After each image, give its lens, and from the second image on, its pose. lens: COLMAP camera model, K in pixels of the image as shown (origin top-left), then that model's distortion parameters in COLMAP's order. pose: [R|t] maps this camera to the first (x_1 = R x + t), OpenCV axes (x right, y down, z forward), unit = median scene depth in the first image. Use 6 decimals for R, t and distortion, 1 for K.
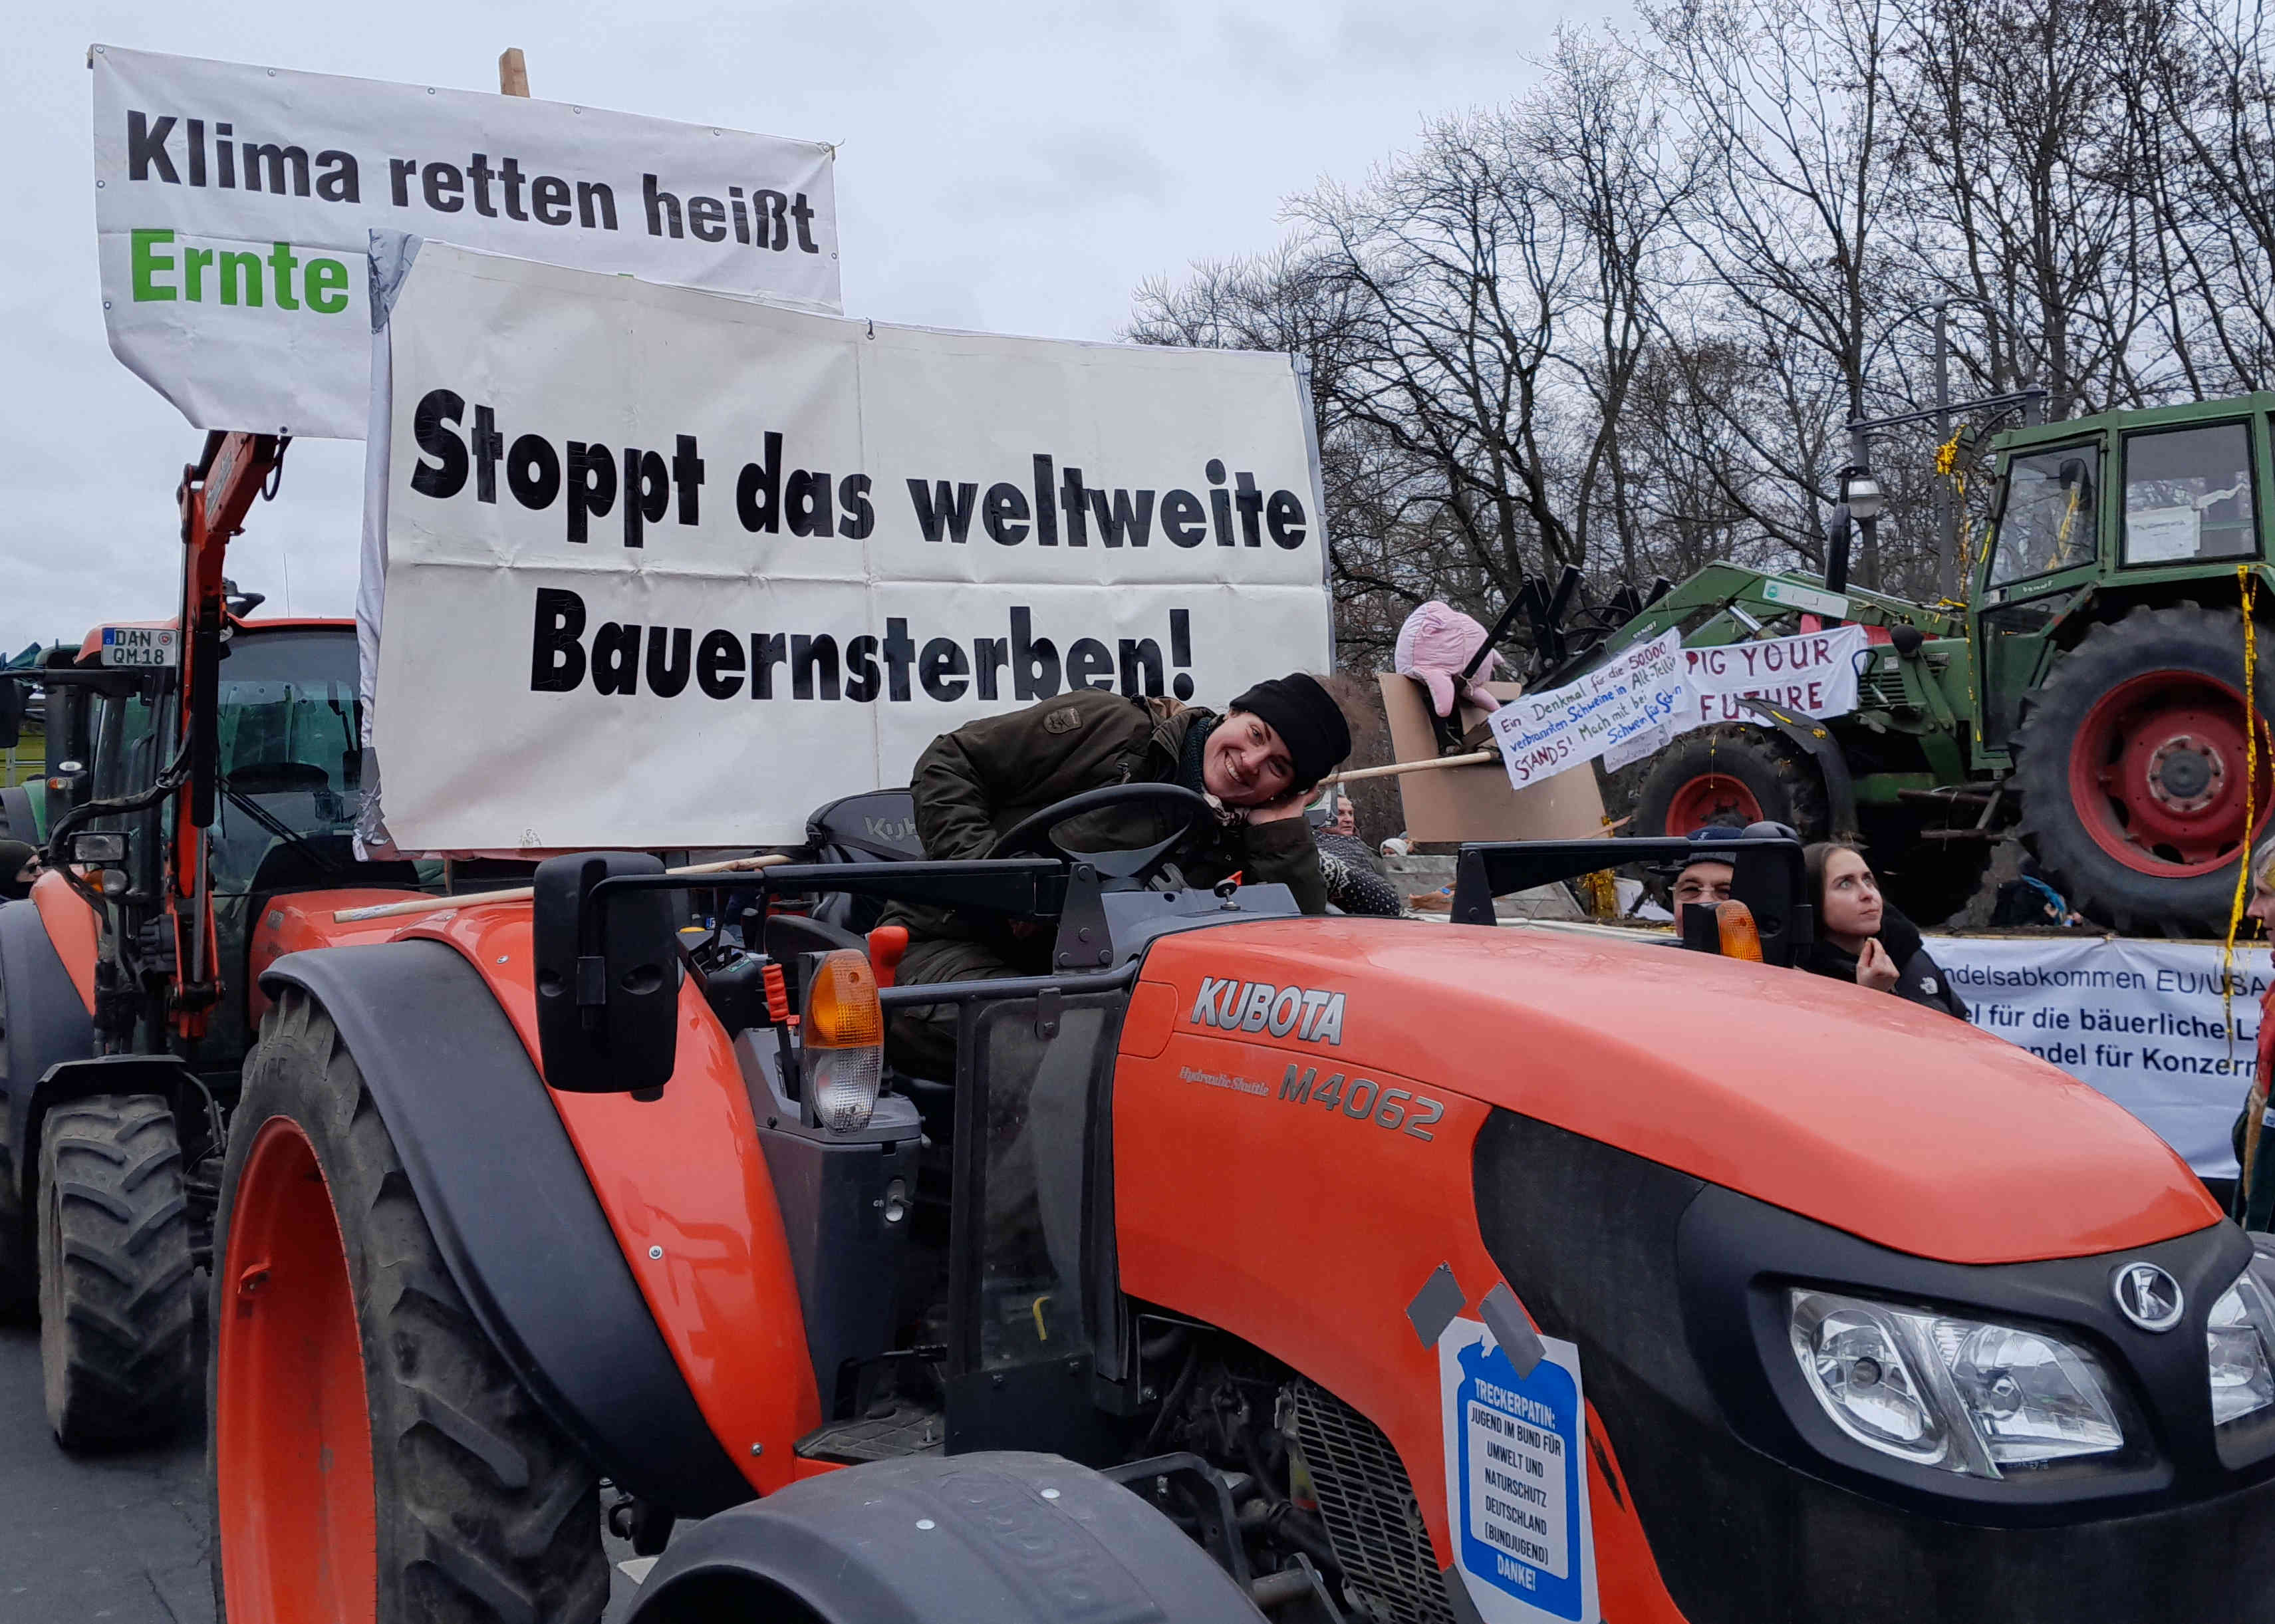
lens RADIAL K [[2188.8, 0, 1137.3], [0, 2188.8, 813.9], [0, 0, 1]] dist [0.009037, 0.000000]
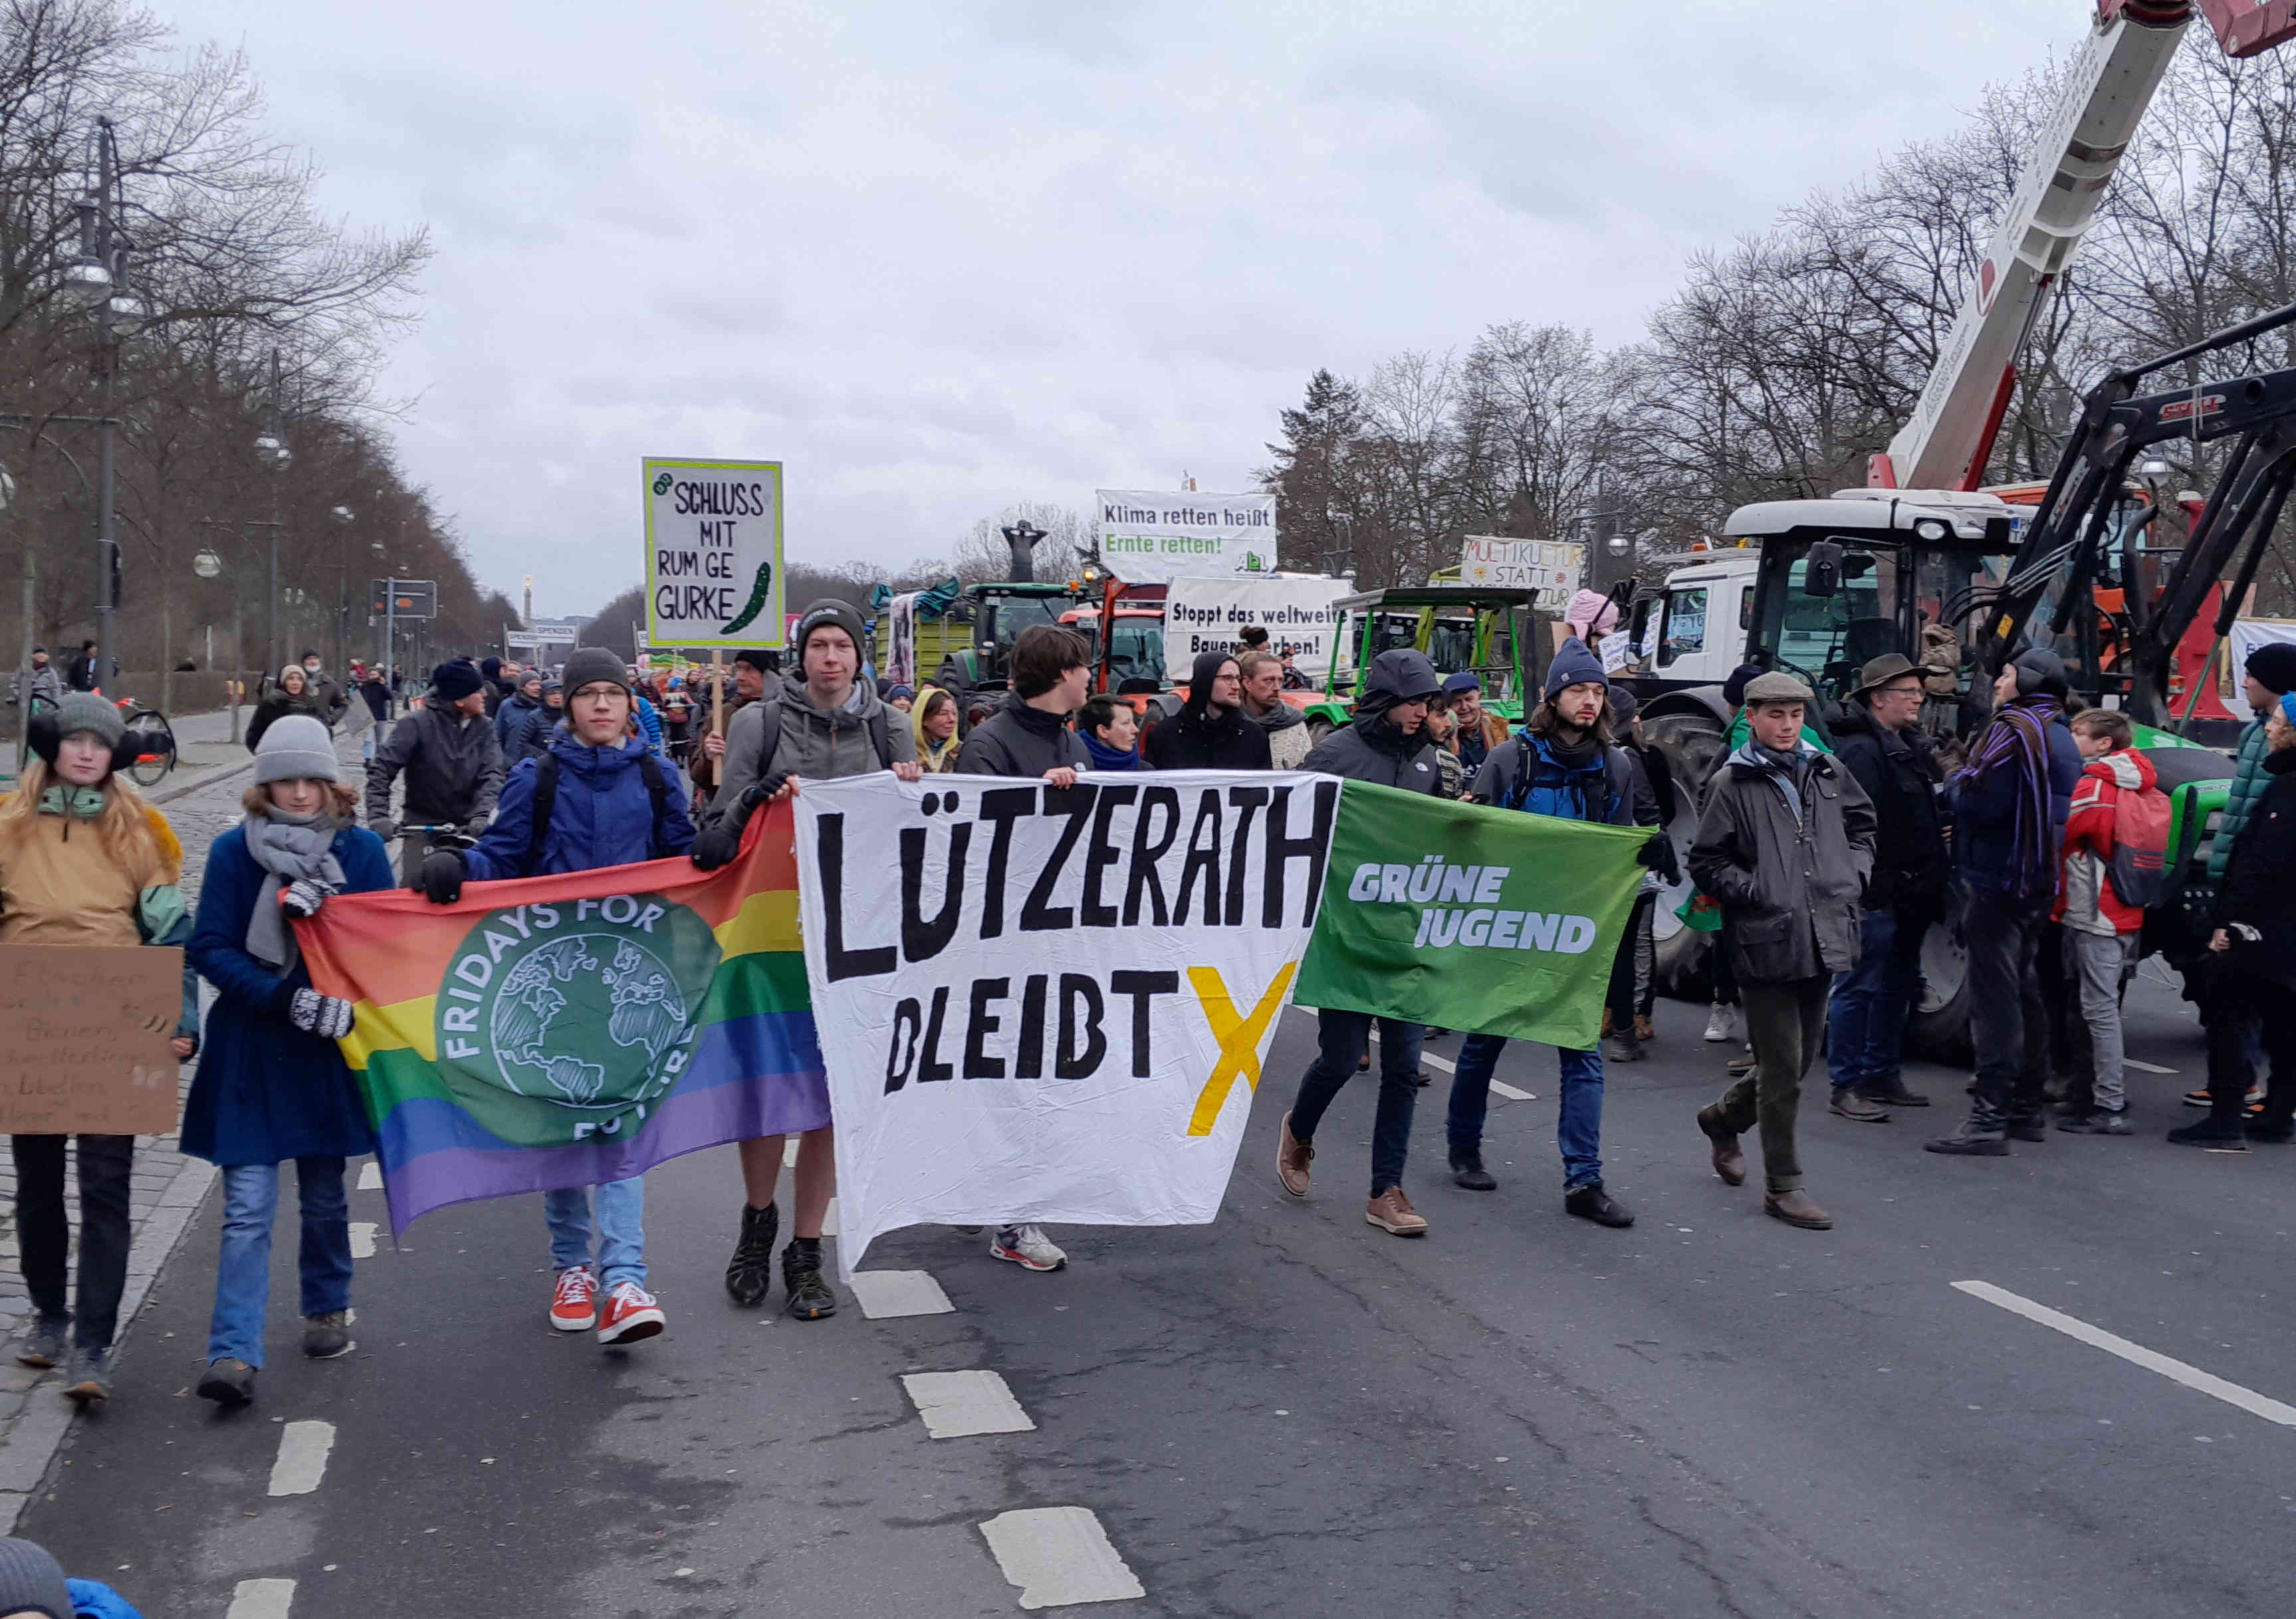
lens RADIAL K [[1813.3, 0, 1147.4], [0, 1813.3, 807.4], [0, 0, 1]] dist [-0.002544, -0.000810]
pose [[0.954982, 0.051482, -0.292162, 0.651348], [-0.030666, 0.996682, 0.075391, -0.002662], [0.295074, -0.063038, 0.953393, -2.280830]]
